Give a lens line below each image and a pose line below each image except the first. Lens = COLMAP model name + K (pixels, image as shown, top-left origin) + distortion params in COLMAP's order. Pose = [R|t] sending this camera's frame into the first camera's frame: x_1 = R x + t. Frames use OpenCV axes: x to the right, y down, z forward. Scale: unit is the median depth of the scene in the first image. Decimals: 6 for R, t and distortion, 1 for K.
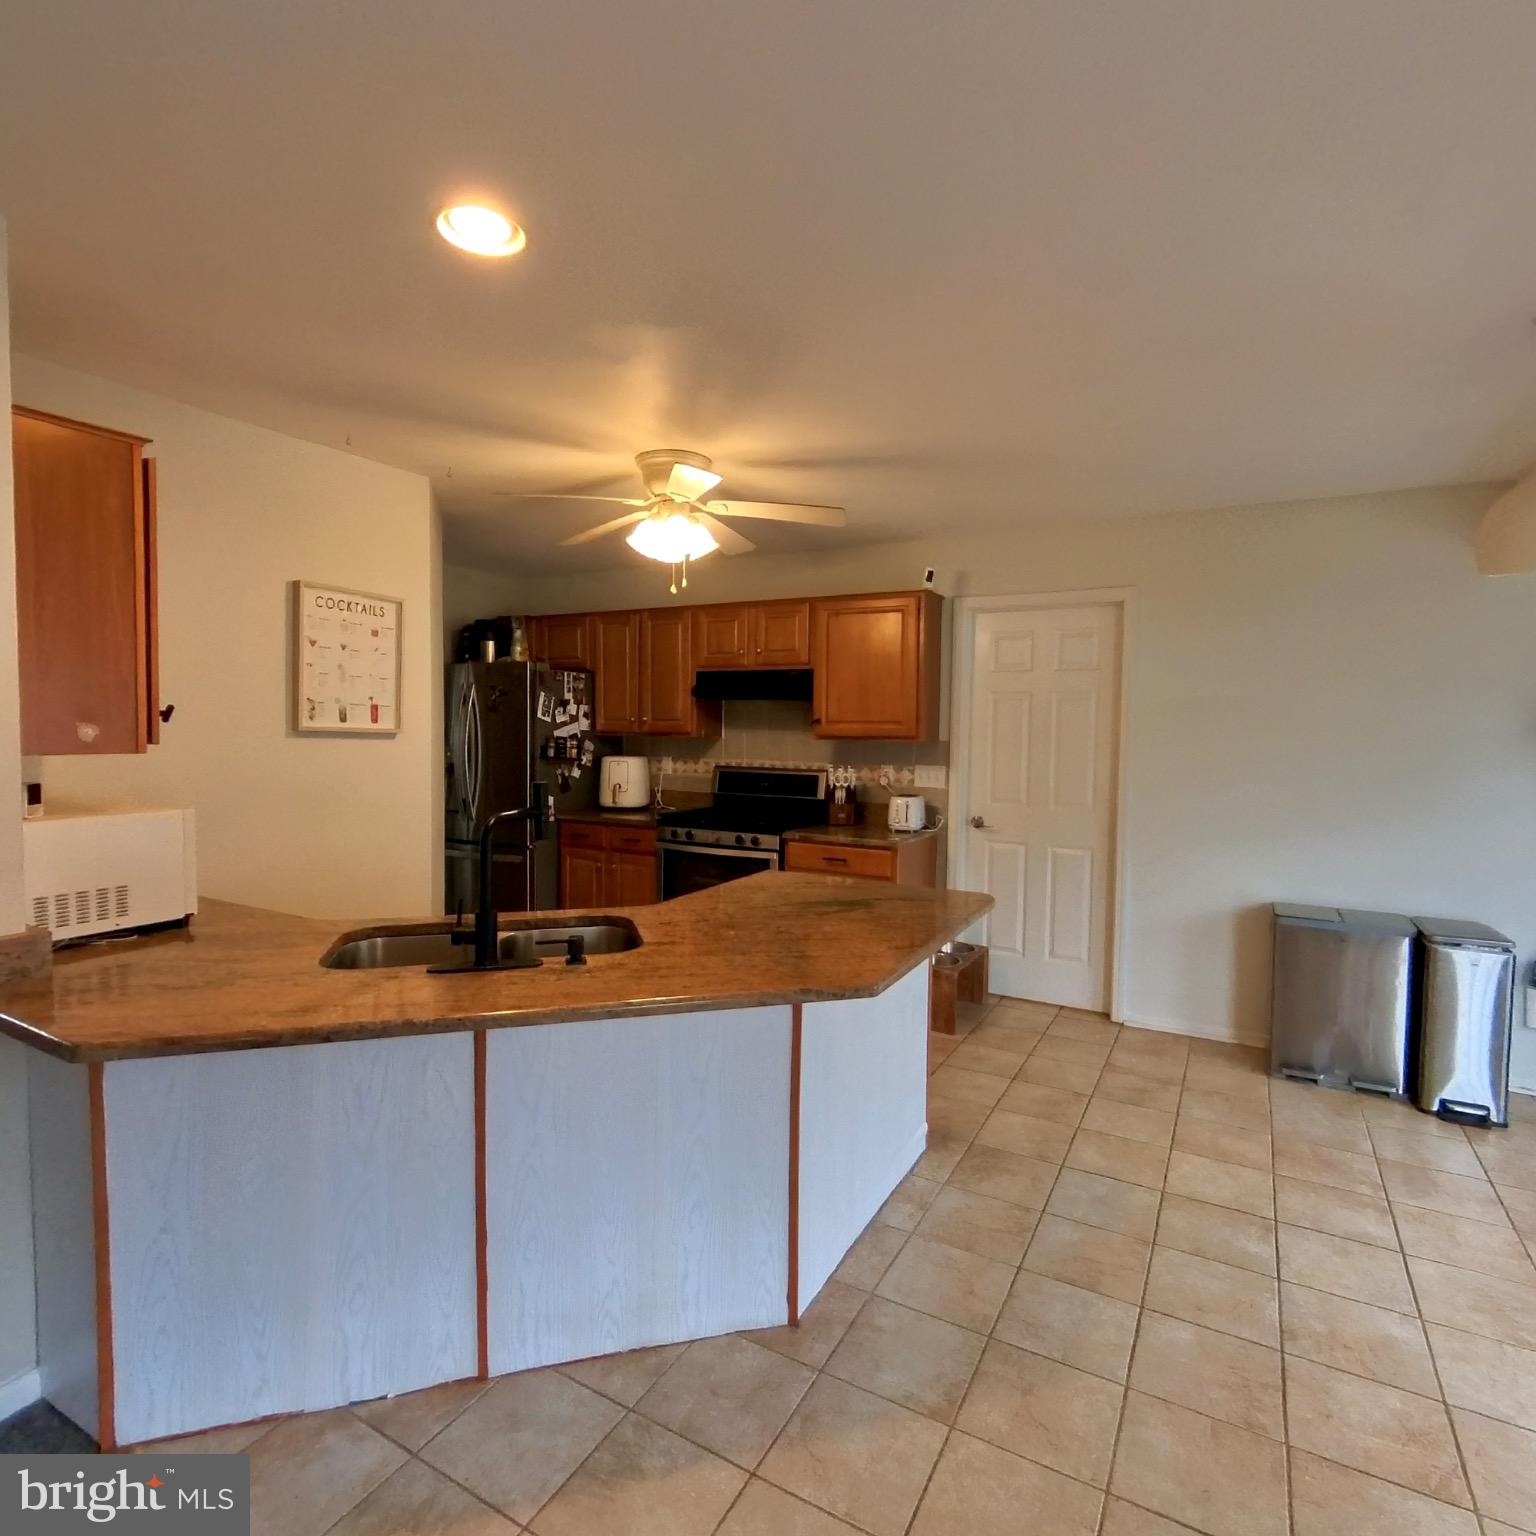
lens RADIAL K [[852.7, 0, 769.5], [0, 852.7, 765.4], [0, 0, 1]] dist [0.007631, -0.000761]
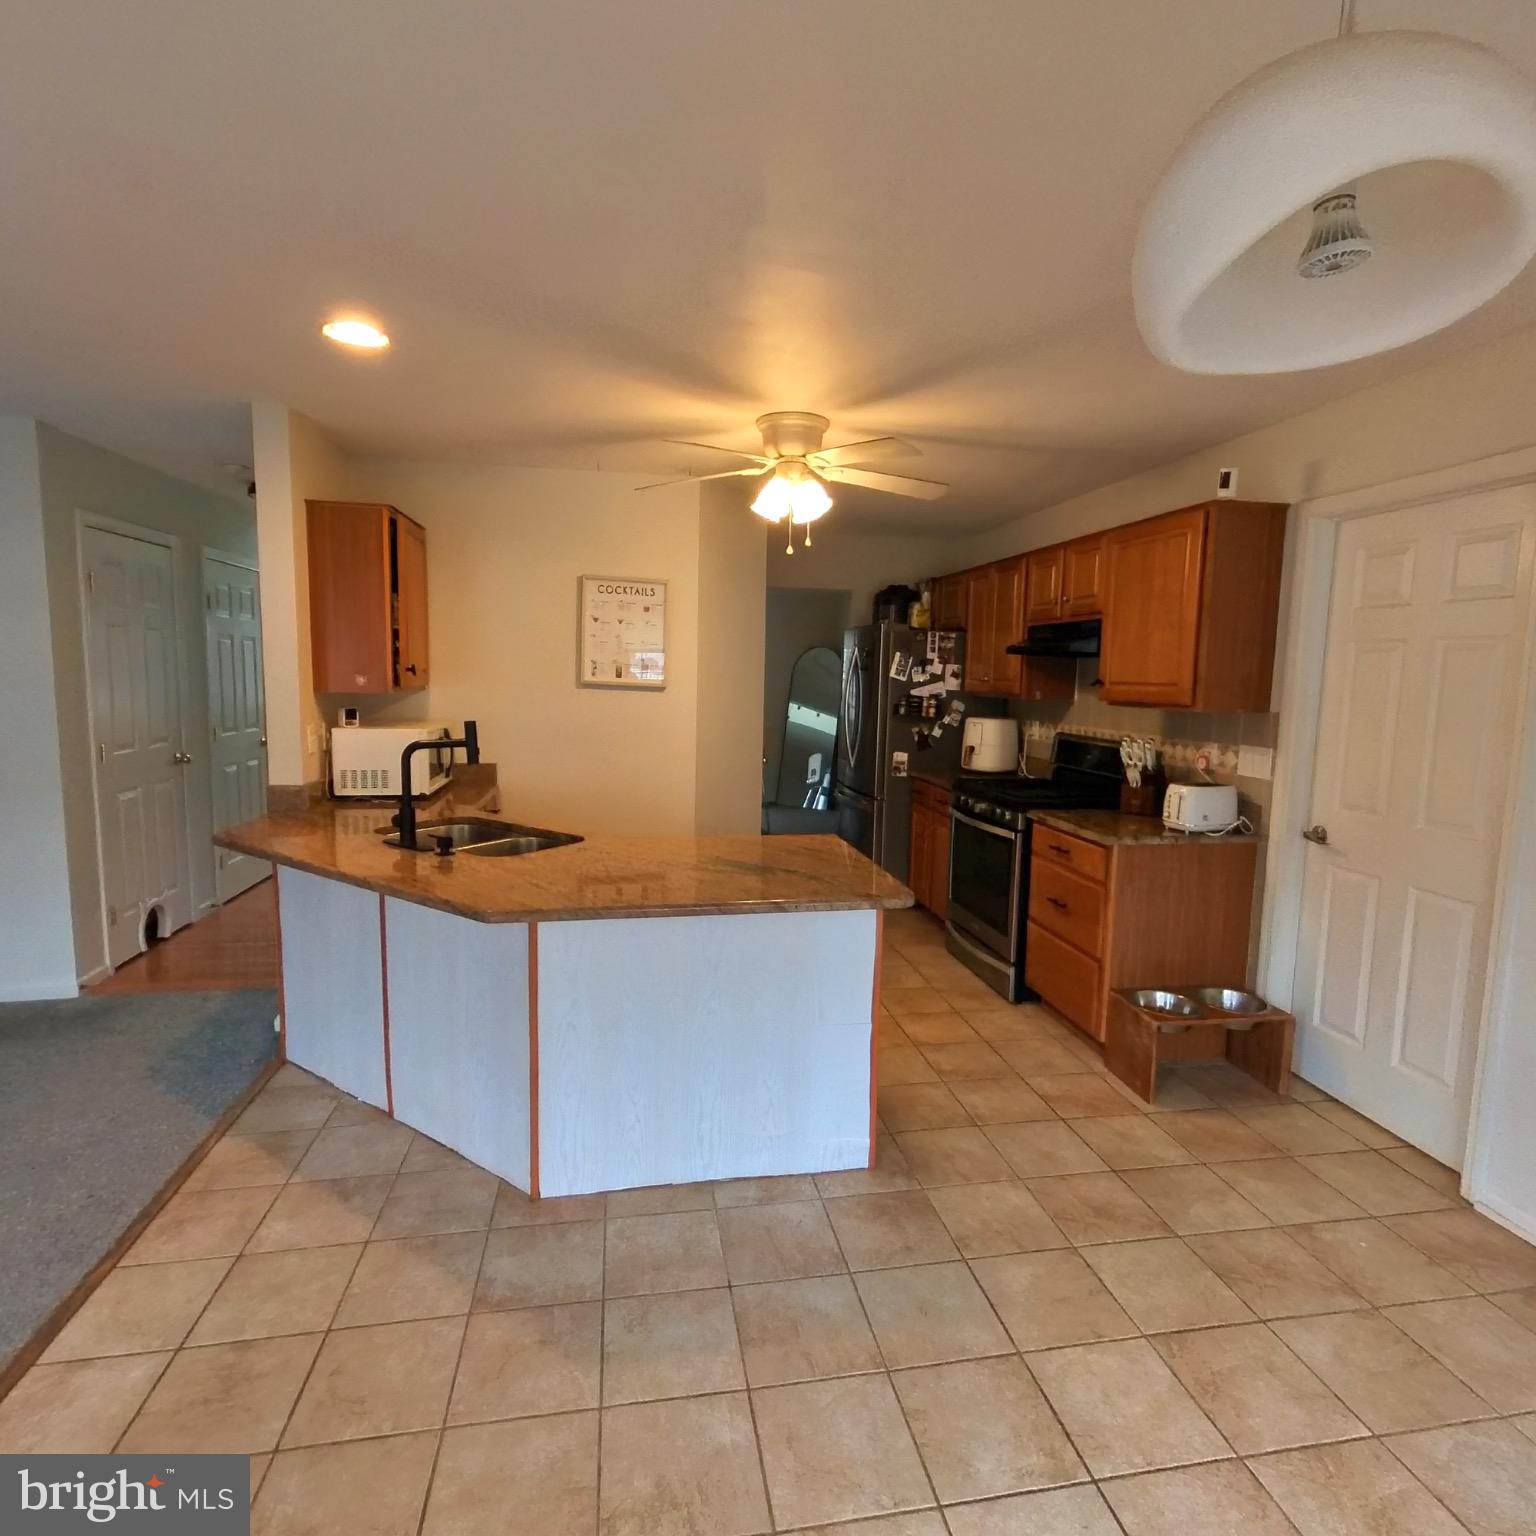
lens RADIAL K [[852.7, 0, 769.5], [0, 852.7, 767.2], [0, 0, 1]] dist [0.007631, -0.000761]
pose [[0.634579, 0.087101, -0.767935, 0.510516], [-0.051212, 0.996184, 0.070670, -0.013209], [0.771160, -0.005519, 0.636618, 0.243753]]
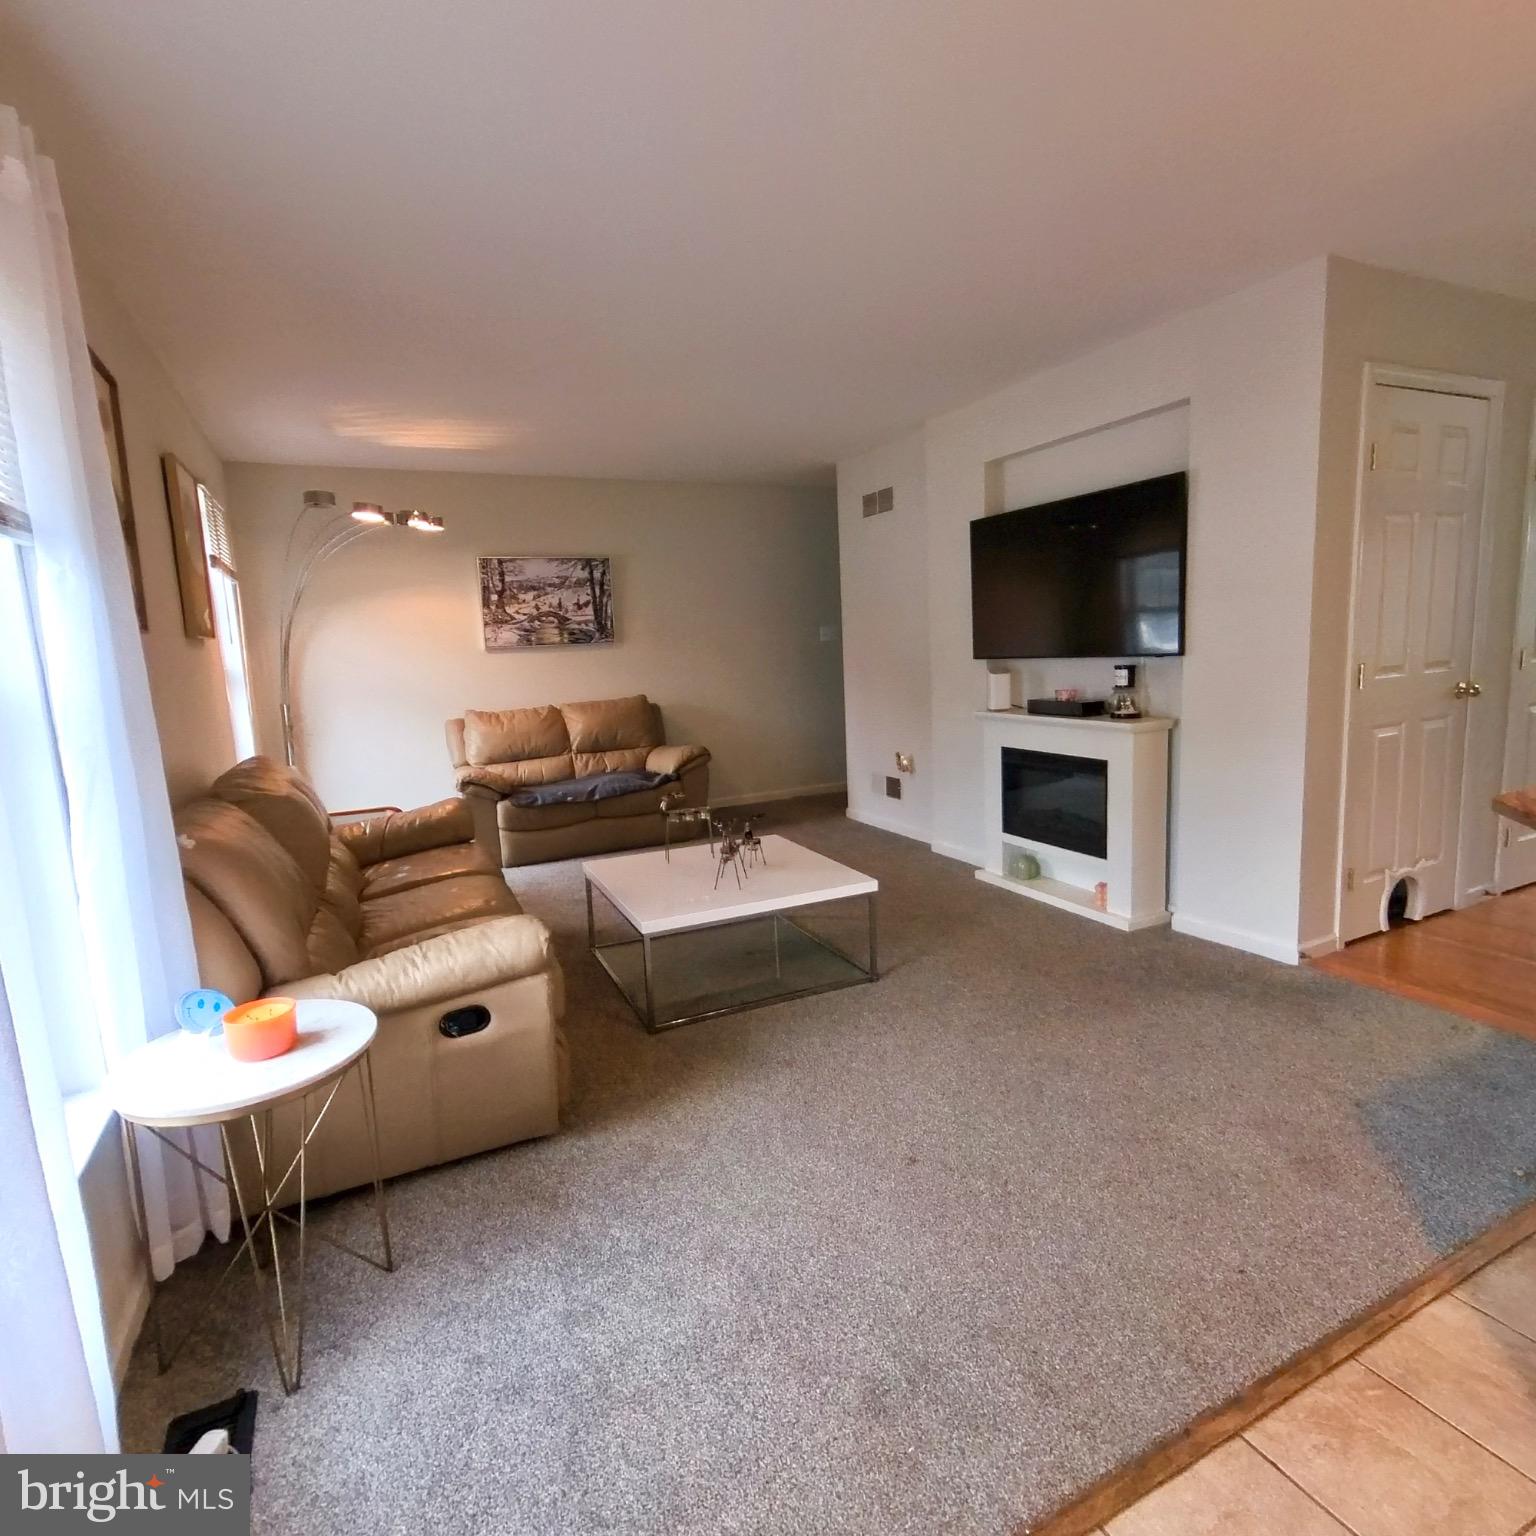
lens RADIAL K [[852.7, 0, 767.4], [0, 852.7, 767.1], [0, 0, 1]] dist [0.007631, -0.000761]
pose [[-0.568961, 0.133773, -0.811411, 0.249859], [-0.000067, 0.986673, 0.162714, 0.029634], [0.822364, 0.092632, -0.561370, 0.276916]]
